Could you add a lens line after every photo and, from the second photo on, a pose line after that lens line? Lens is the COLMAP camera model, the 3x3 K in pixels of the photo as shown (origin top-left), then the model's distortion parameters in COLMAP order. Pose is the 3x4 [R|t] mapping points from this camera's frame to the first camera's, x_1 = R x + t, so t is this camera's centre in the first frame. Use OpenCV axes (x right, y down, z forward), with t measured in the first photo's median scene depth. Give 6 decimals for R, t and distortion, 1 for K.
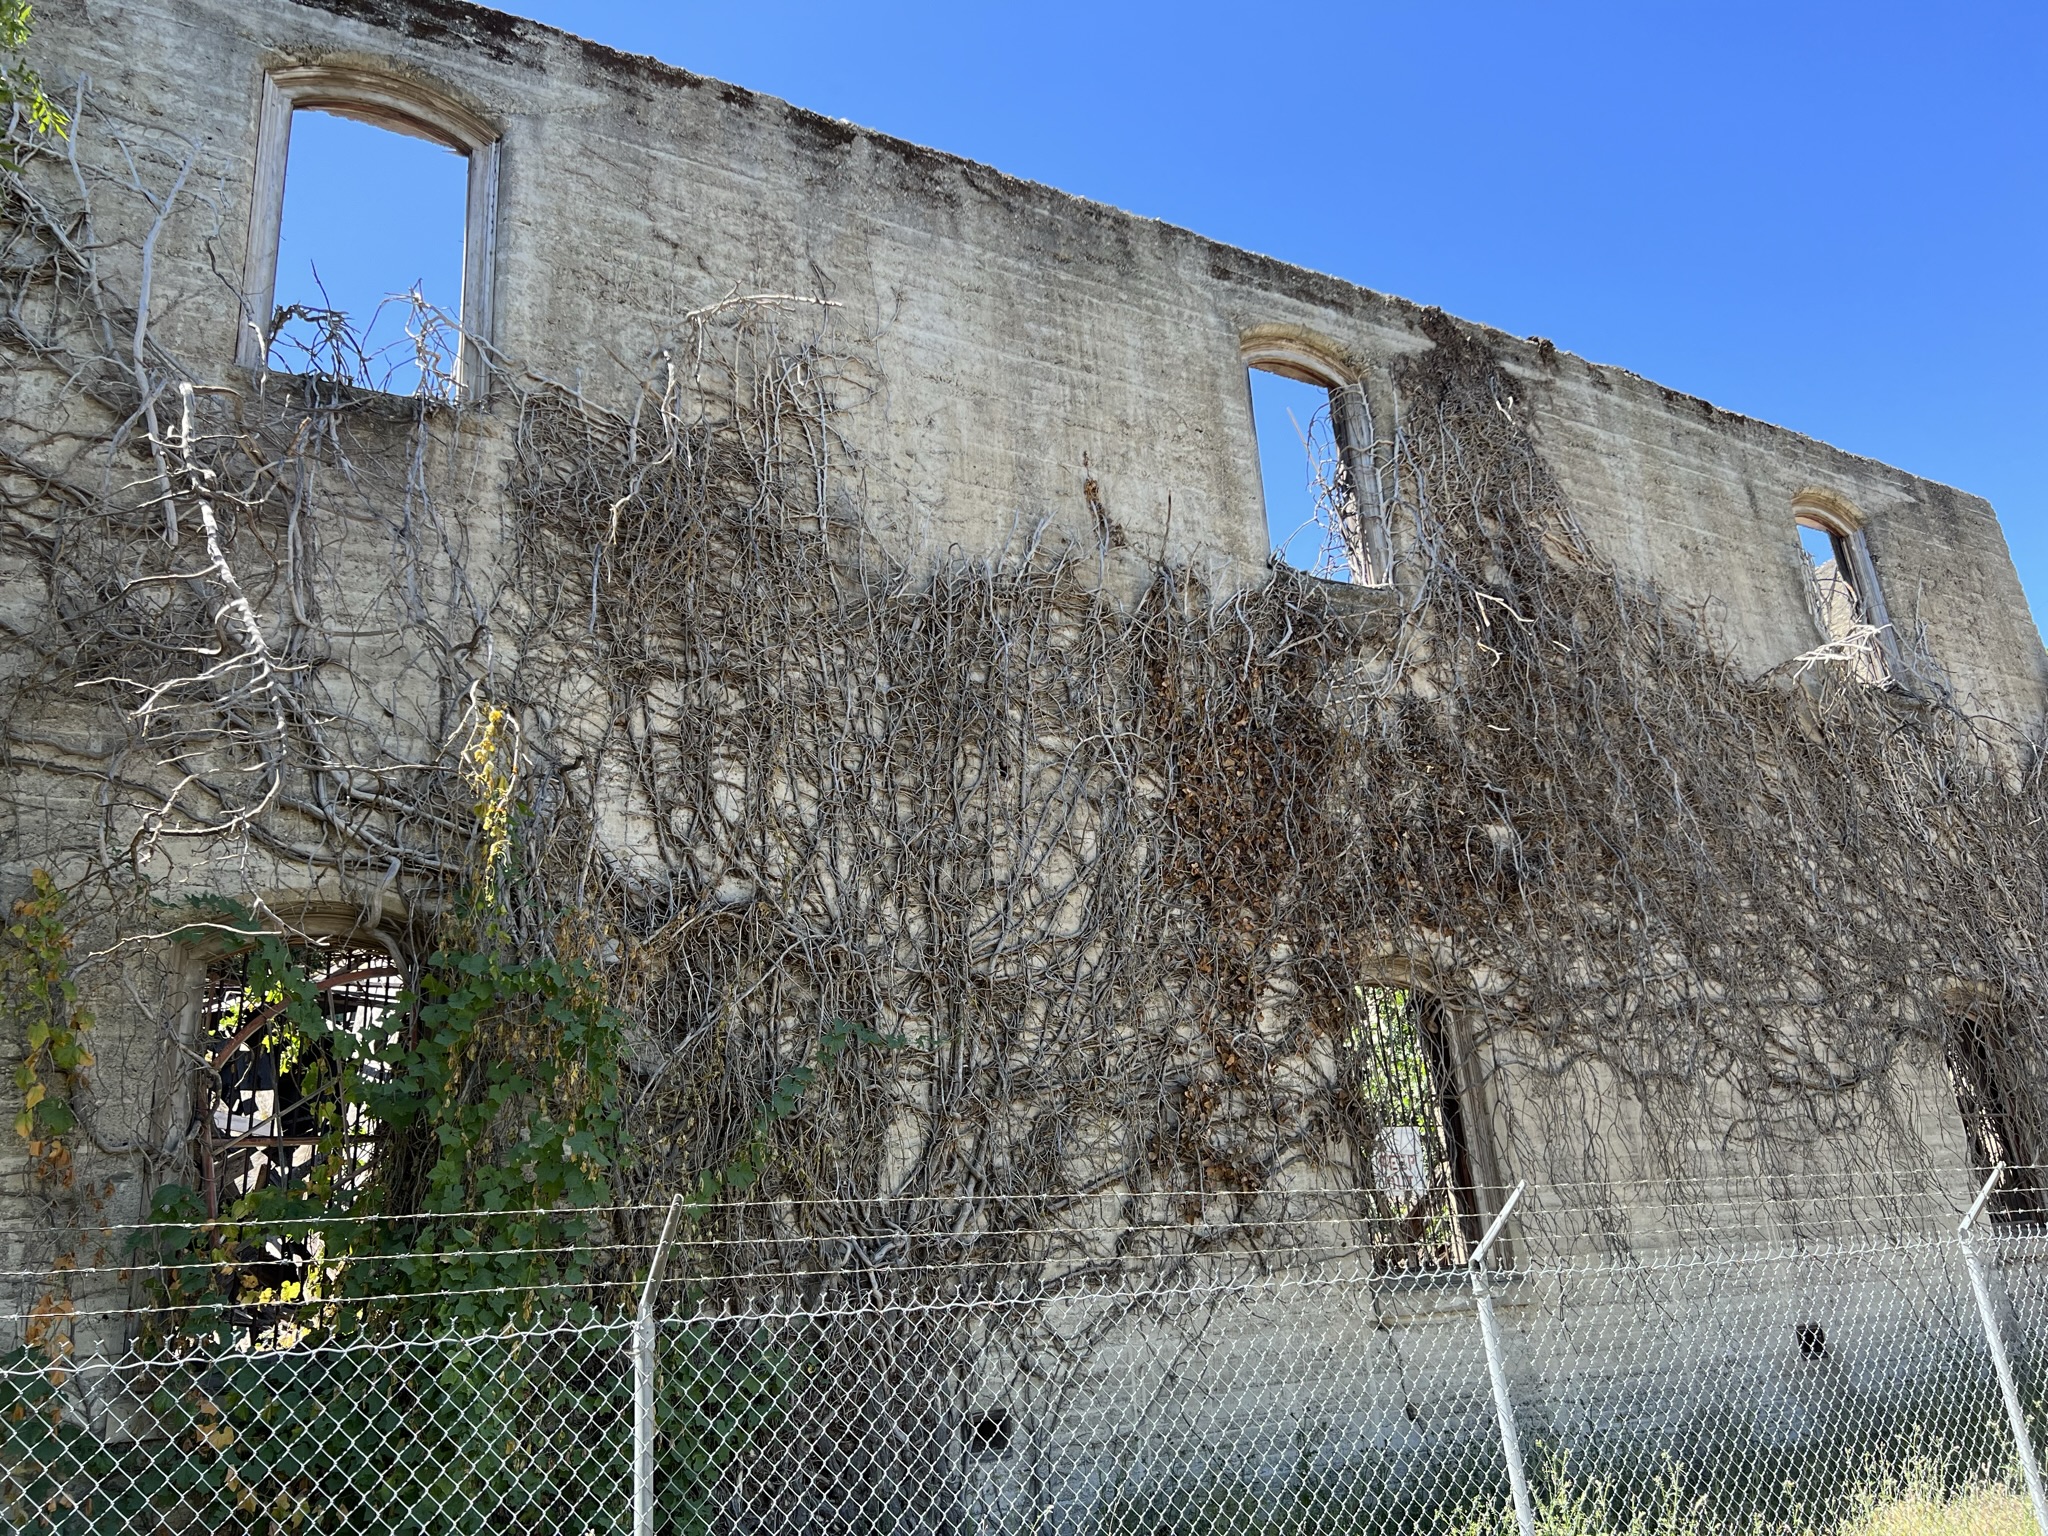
lens RADIAL K [[1577.8, 0, 1026.0], [0, 1577.8, 771.4], [0, 0, 1]] dist [0.005681, 0.000910]
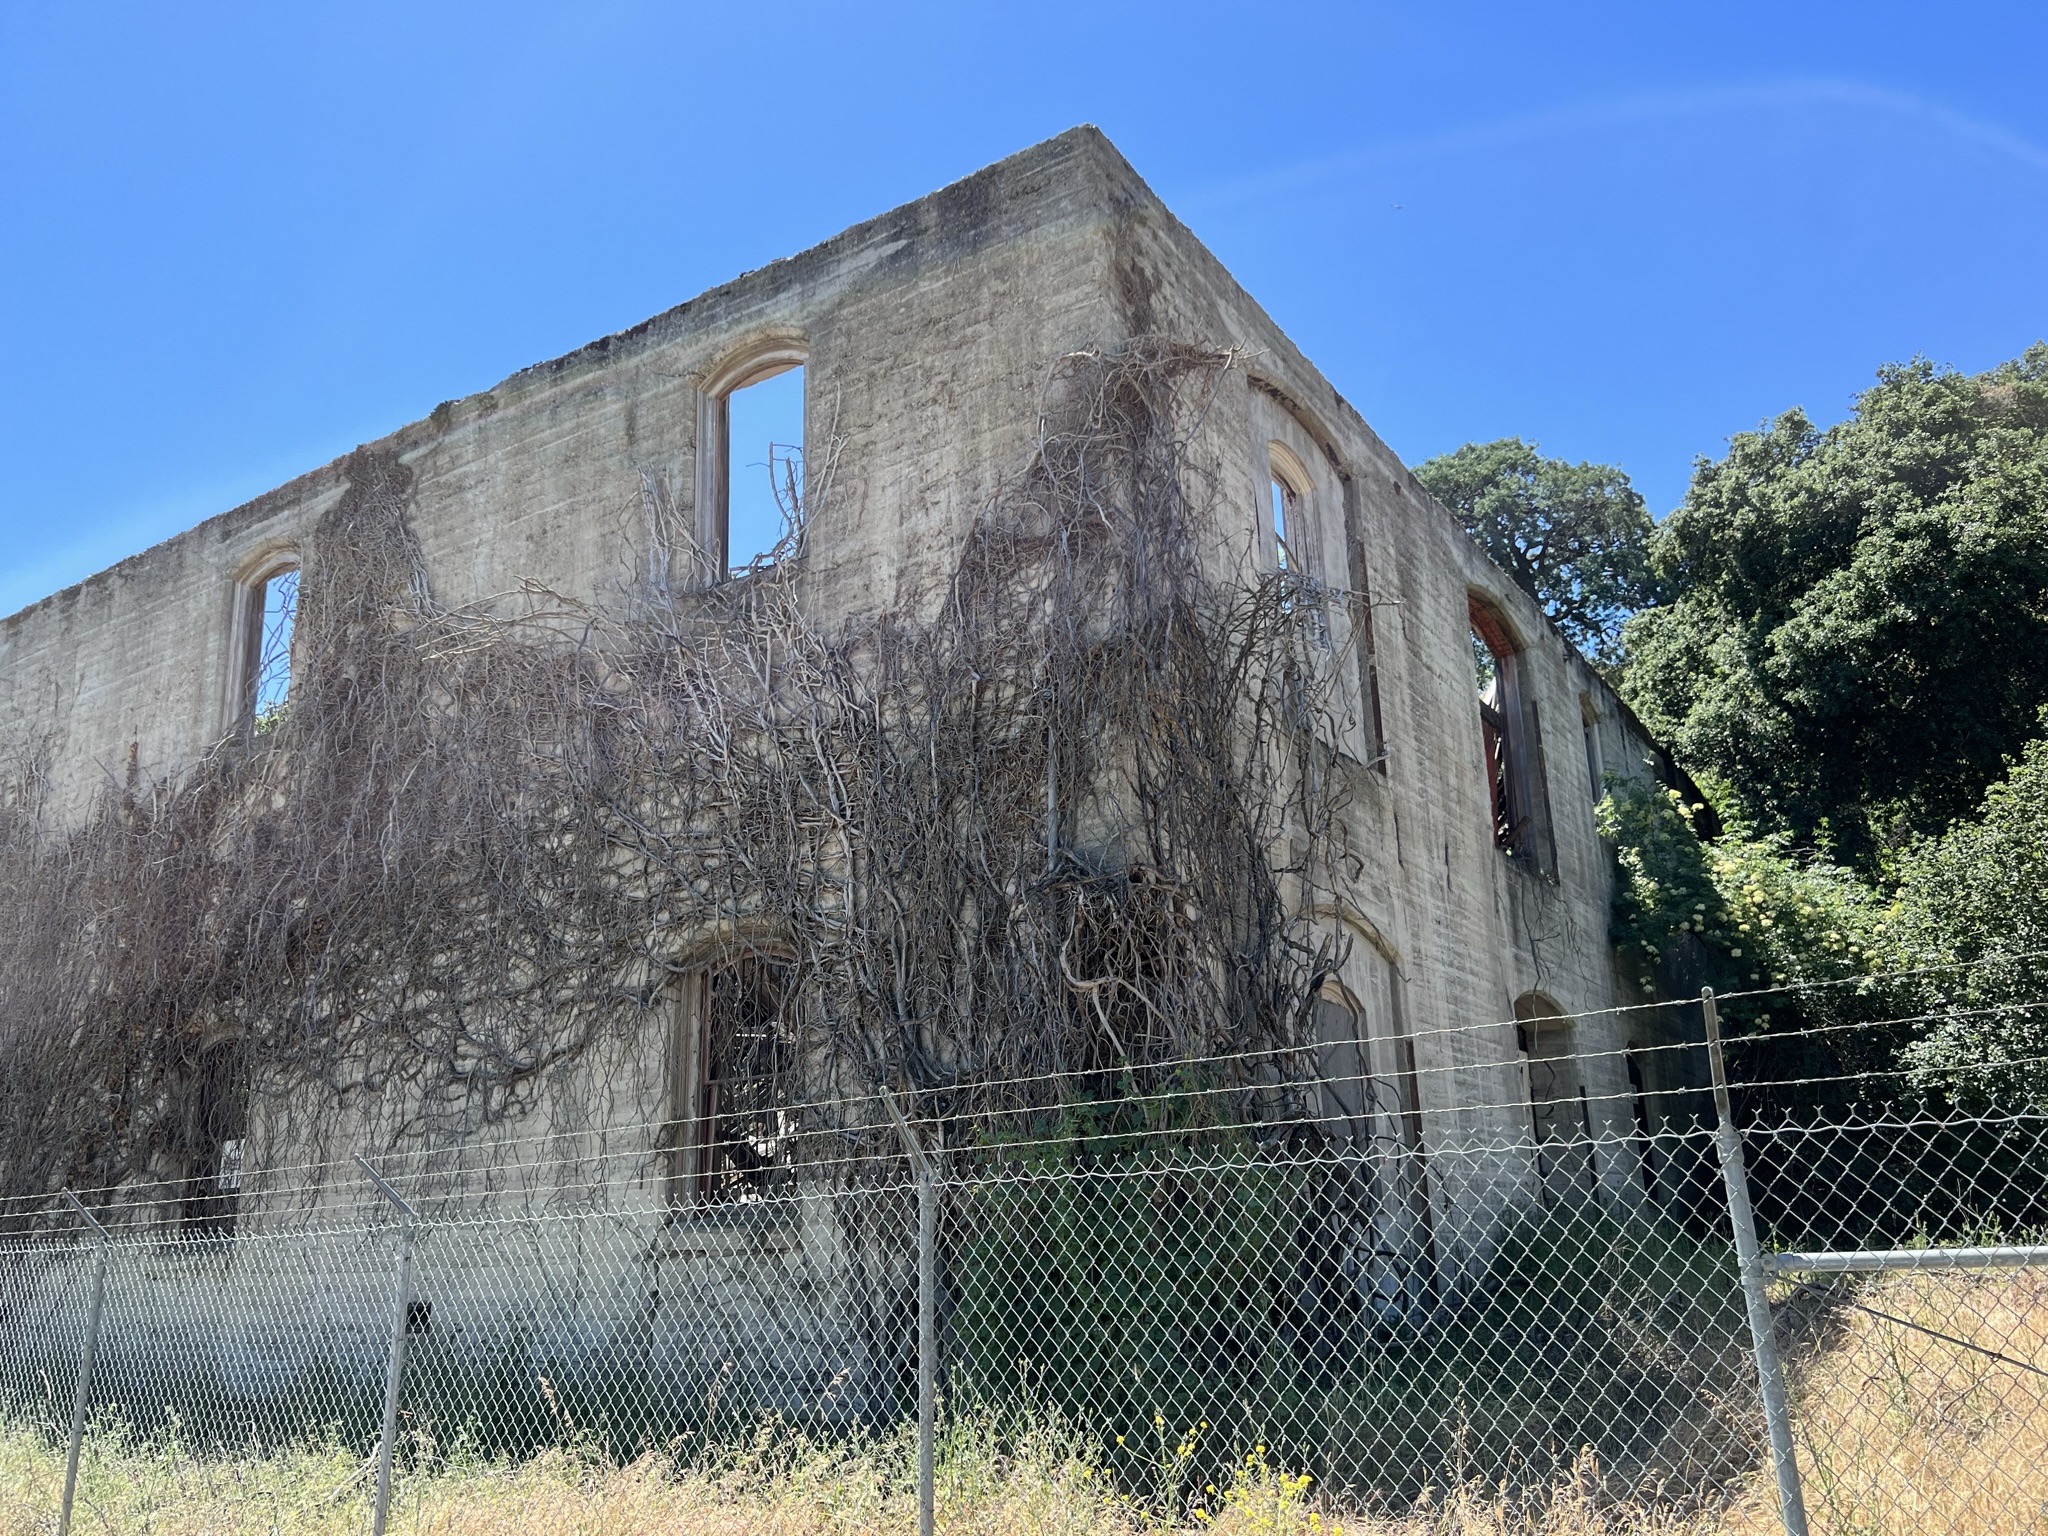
lens RADIAL K [[1577.8, 0, 1026.2], [0, 1577.8, 765.5], [0, 0, 1]] dist [0.005681, 0.000910]
pose [[0.466644, -0.196057, -0.862441, 1.568725], [0.294359, 0.953958, -0.057591, 0.165007], [0.834024, -0.226993, 0.502870, 0.808502]]
